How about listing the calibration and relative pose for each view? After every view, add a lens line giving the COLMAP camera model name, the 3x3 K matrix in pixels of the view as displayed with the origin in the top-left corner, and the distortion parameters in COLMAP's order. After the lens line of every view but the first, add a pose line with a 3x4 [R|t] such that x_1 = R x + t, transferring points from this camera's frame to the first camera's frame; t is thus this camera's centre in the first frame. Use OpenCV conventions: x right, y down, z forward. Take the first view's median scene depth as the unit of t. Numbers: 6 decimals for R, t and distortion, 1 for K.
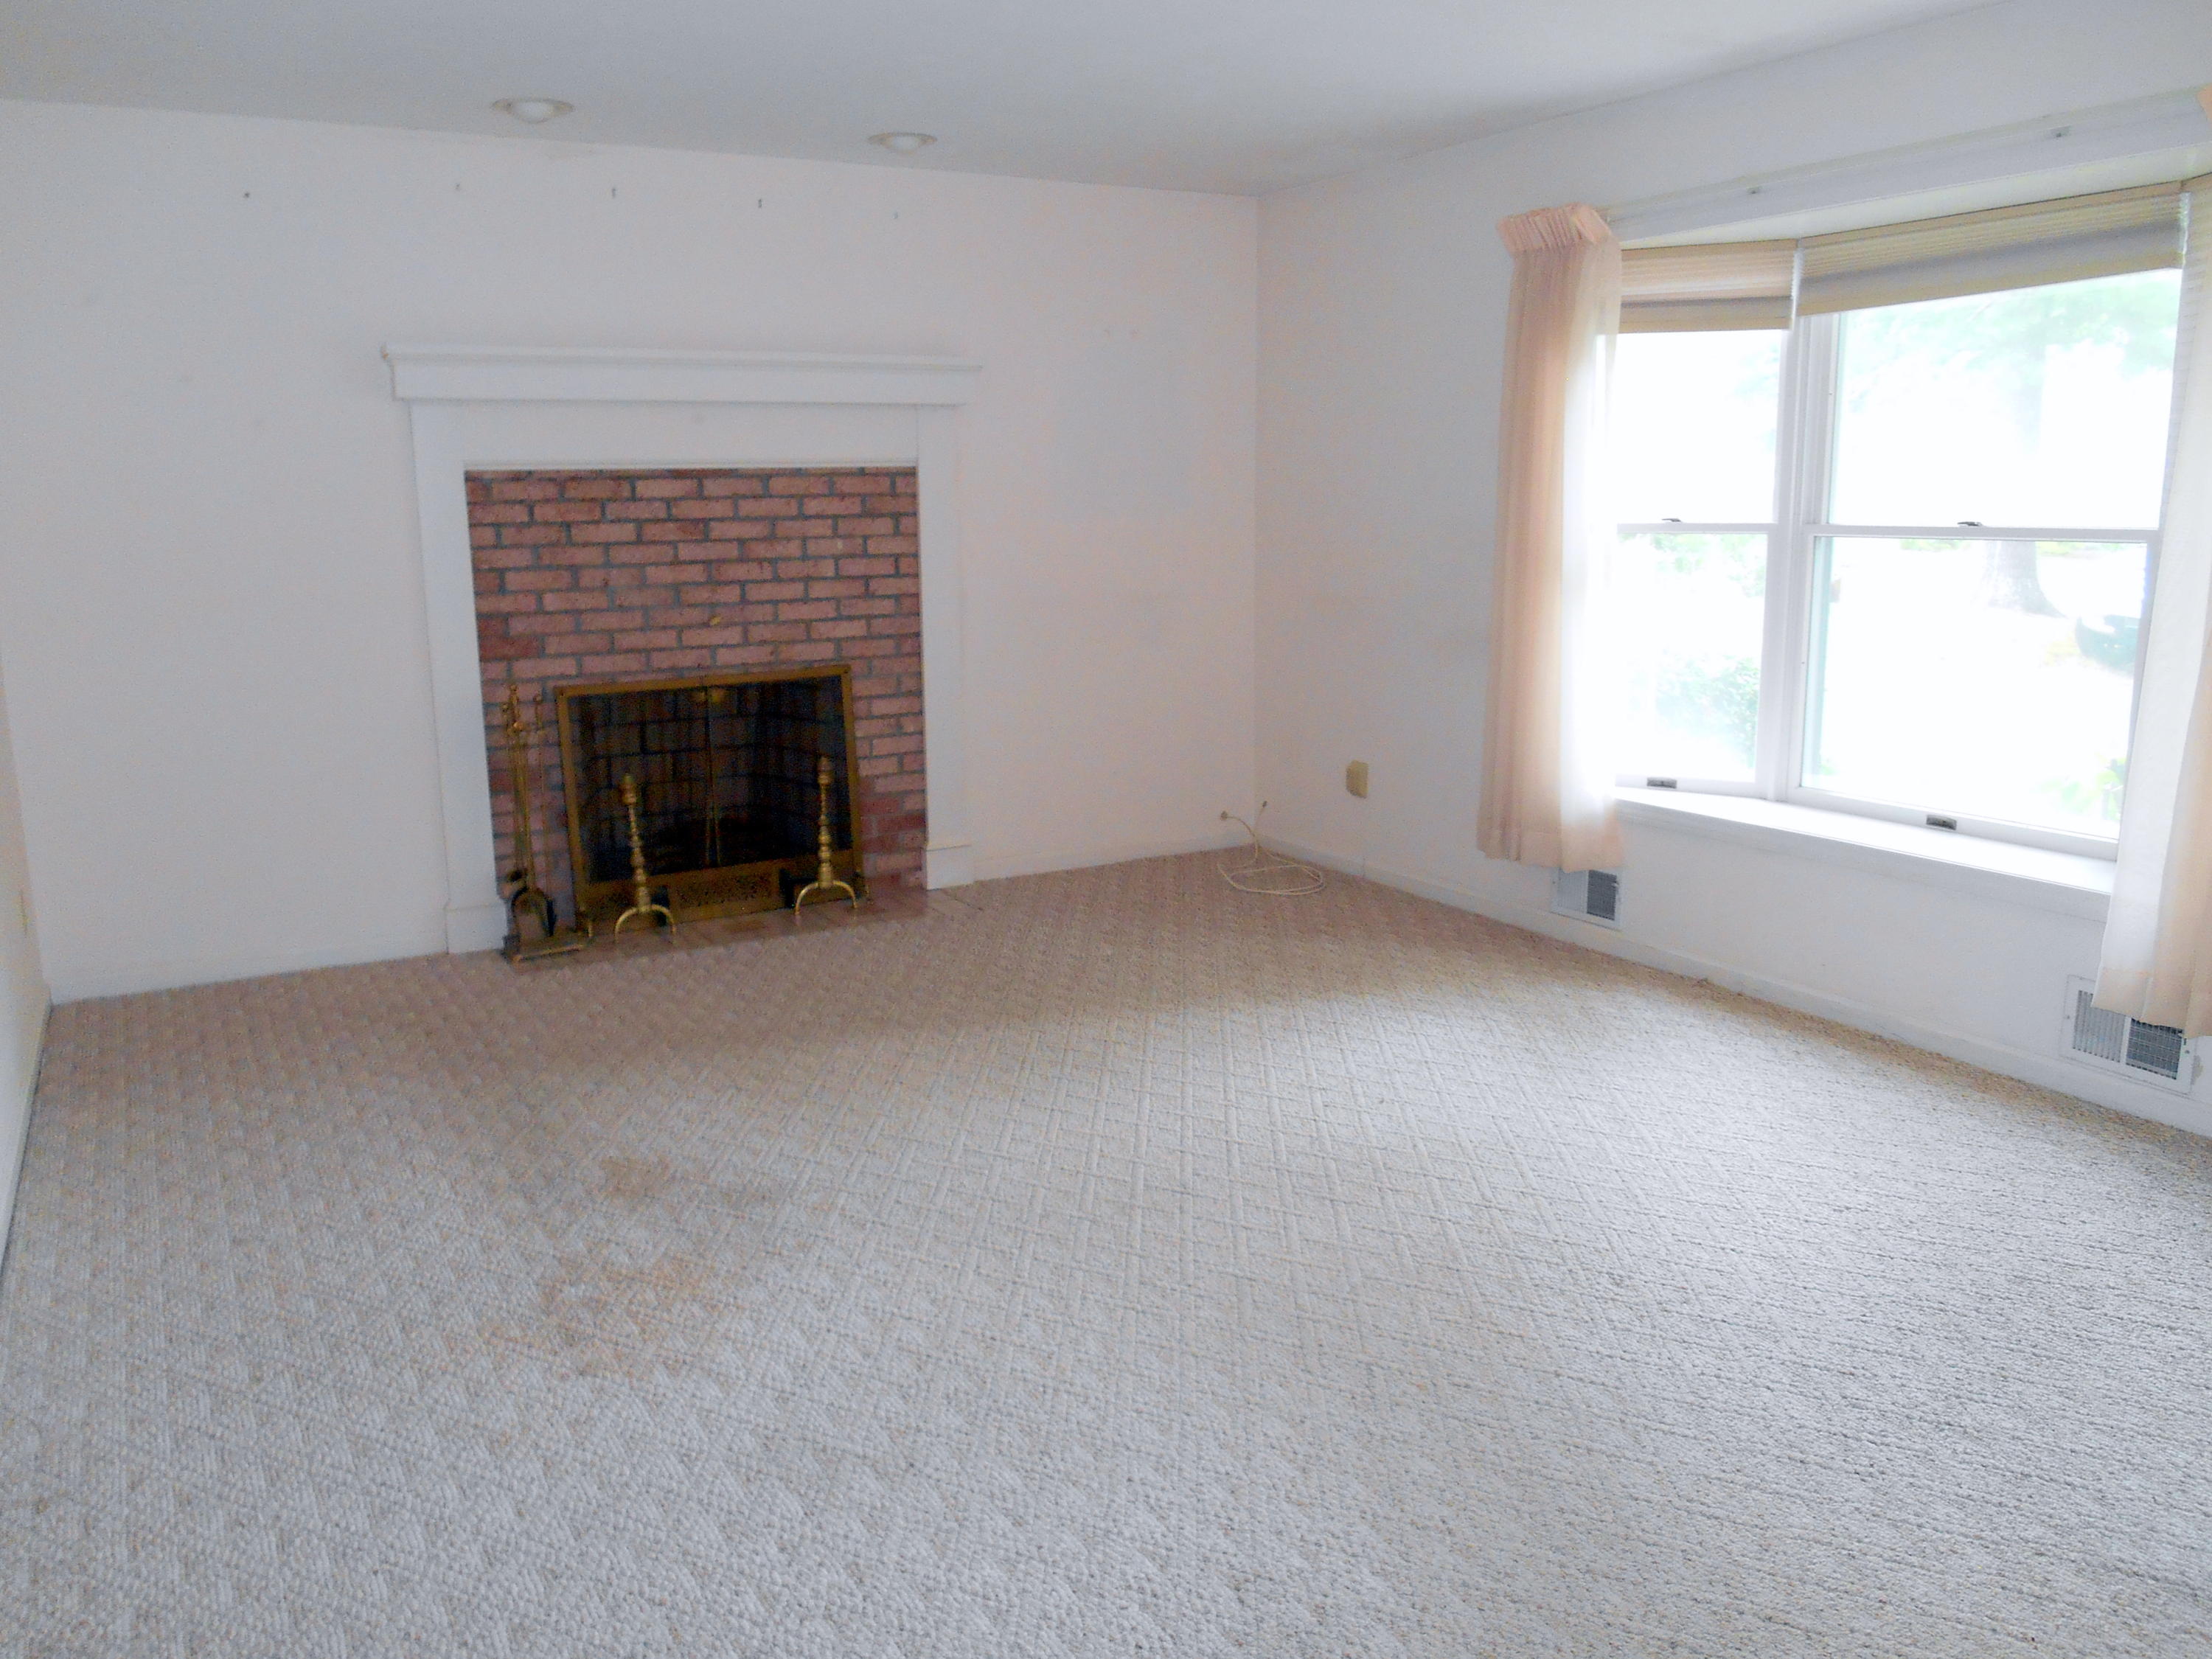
lens RADIAL K [[1701.9, 0, 1106.0], [0, 1701.9, 829.5], [0, 0, 1]] dist [-0.019003, -0.000791]
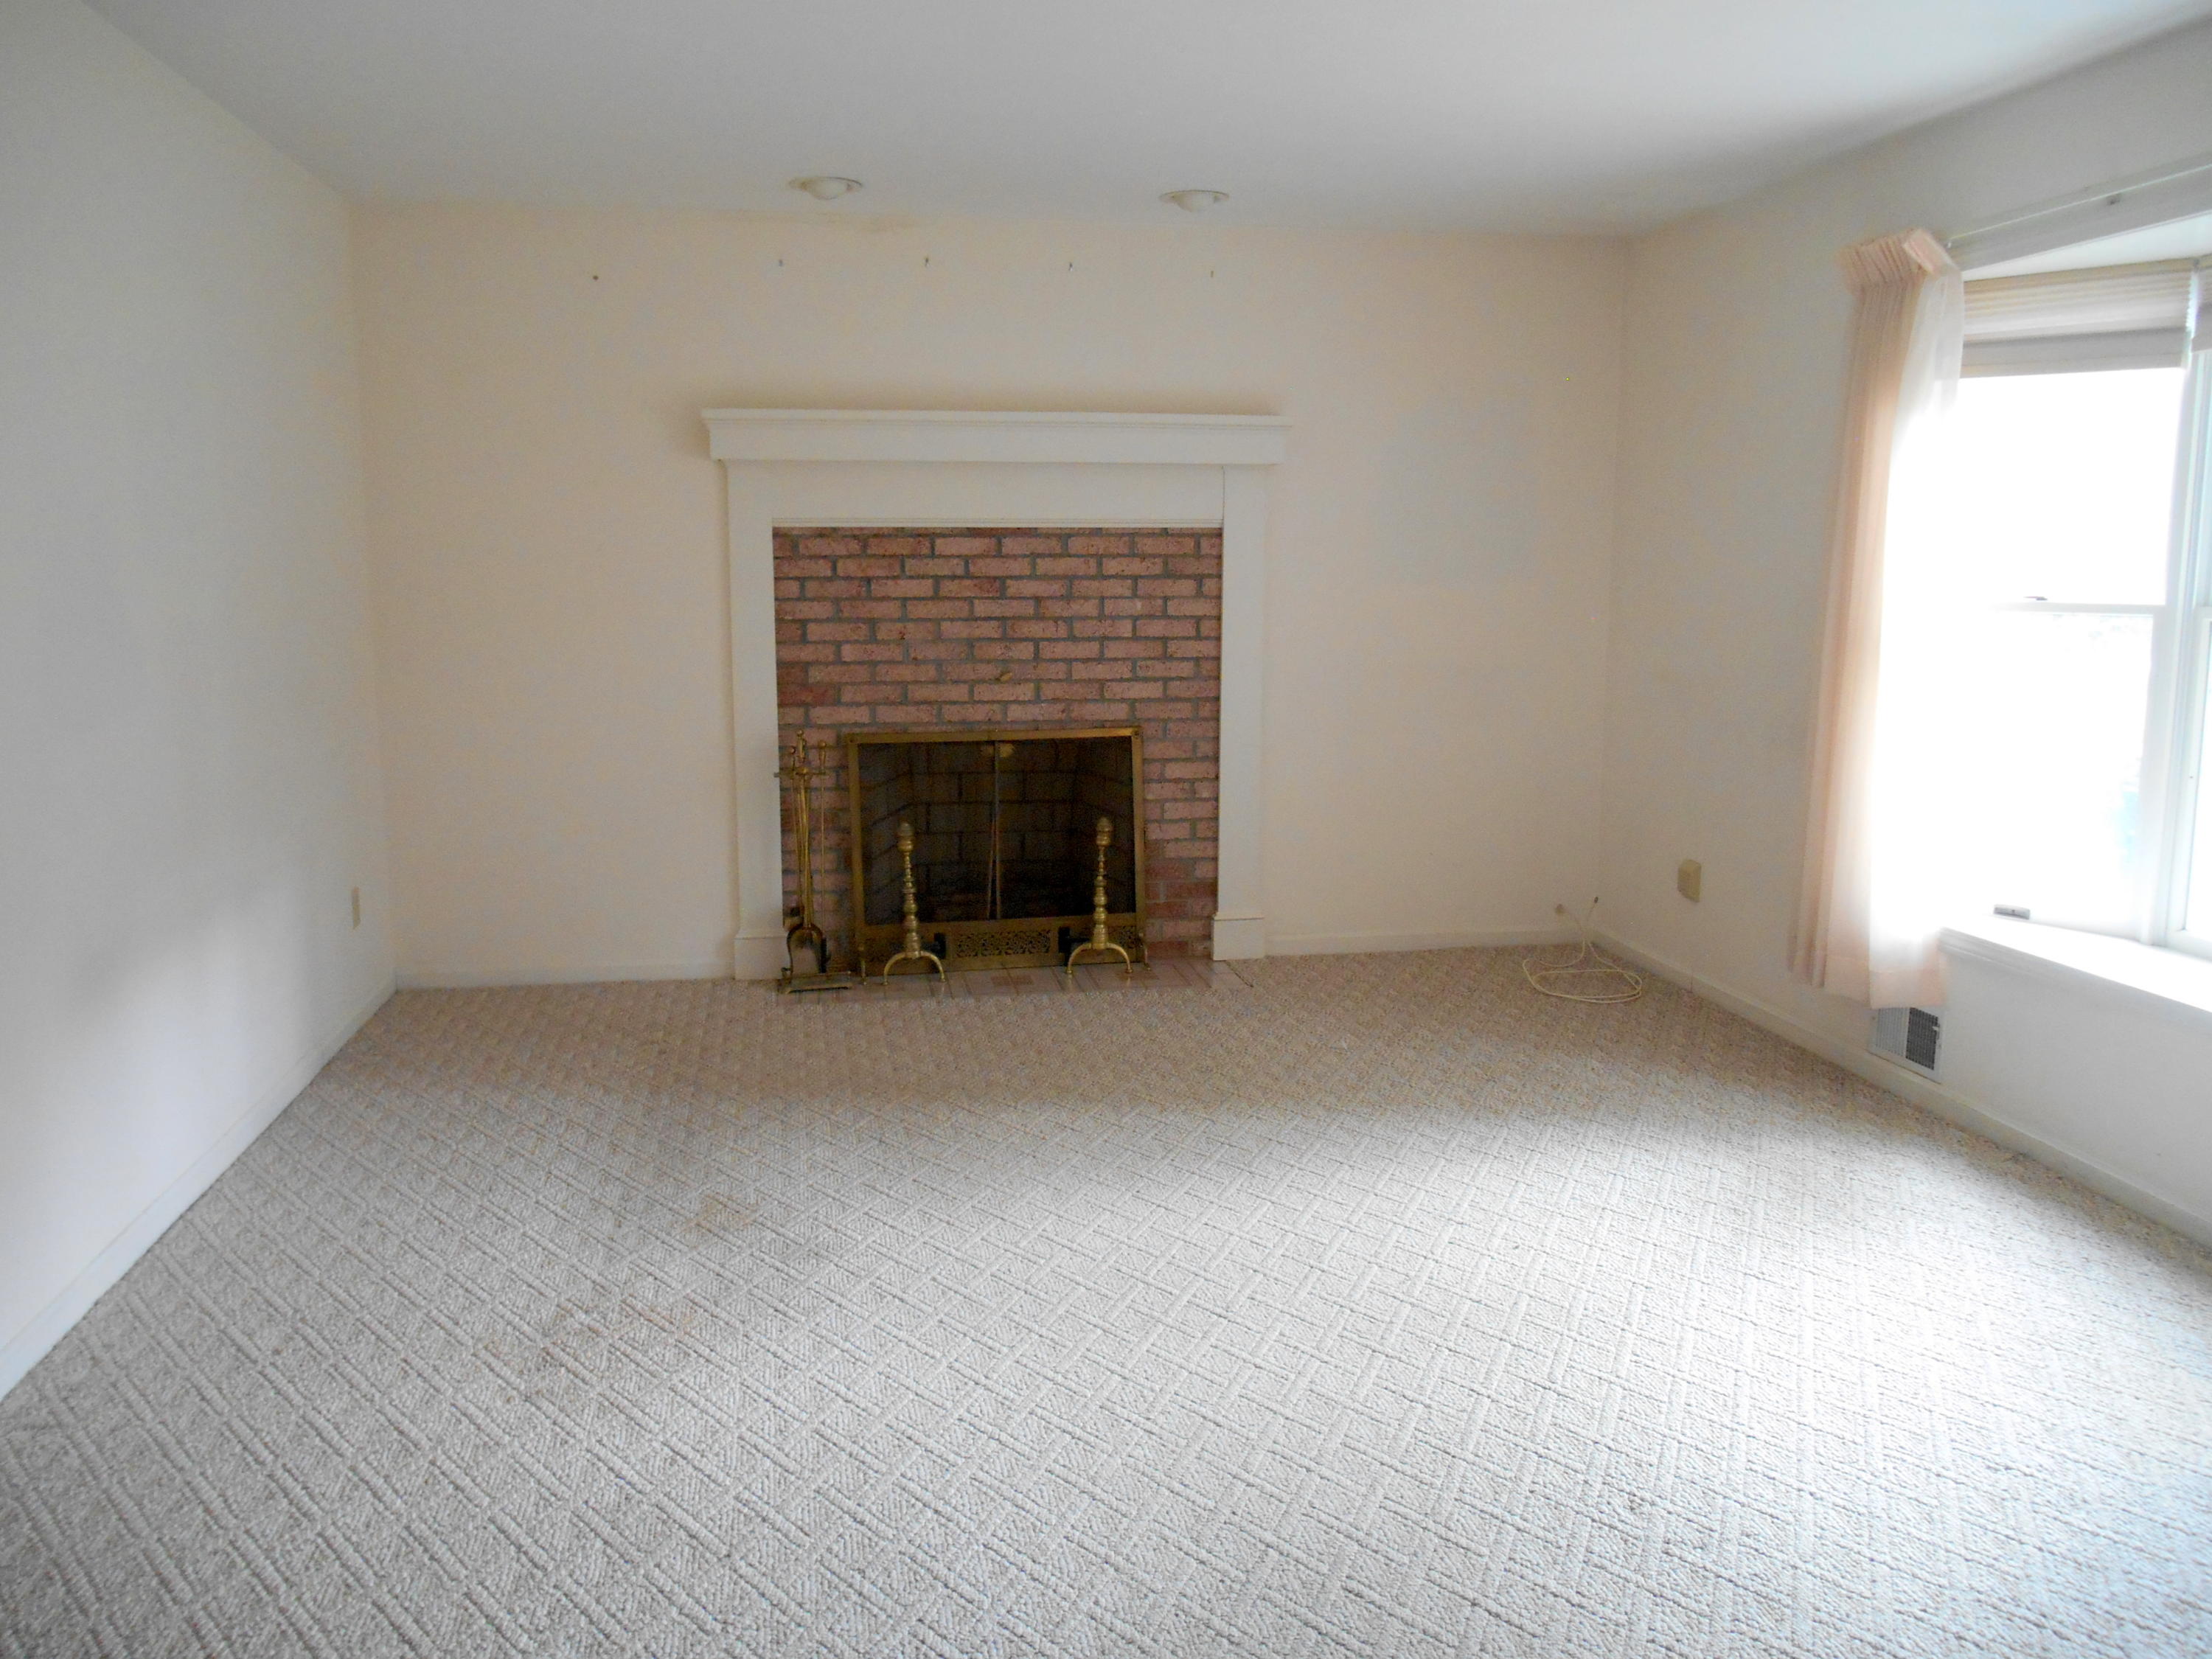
lens RADIAL K [[1702.0, 0, 1072.5], [0, 1702.0, 834.7], [0, 0, 1]] dist [-0.026423, 0.009061]
pose [[0.942760, 0.066604, -0.326752, 0.146311], [-0.077700, 0.996755, -0.021009, -0.010748], [0.324292, 0.045195, 0.944877, 0.058666]]
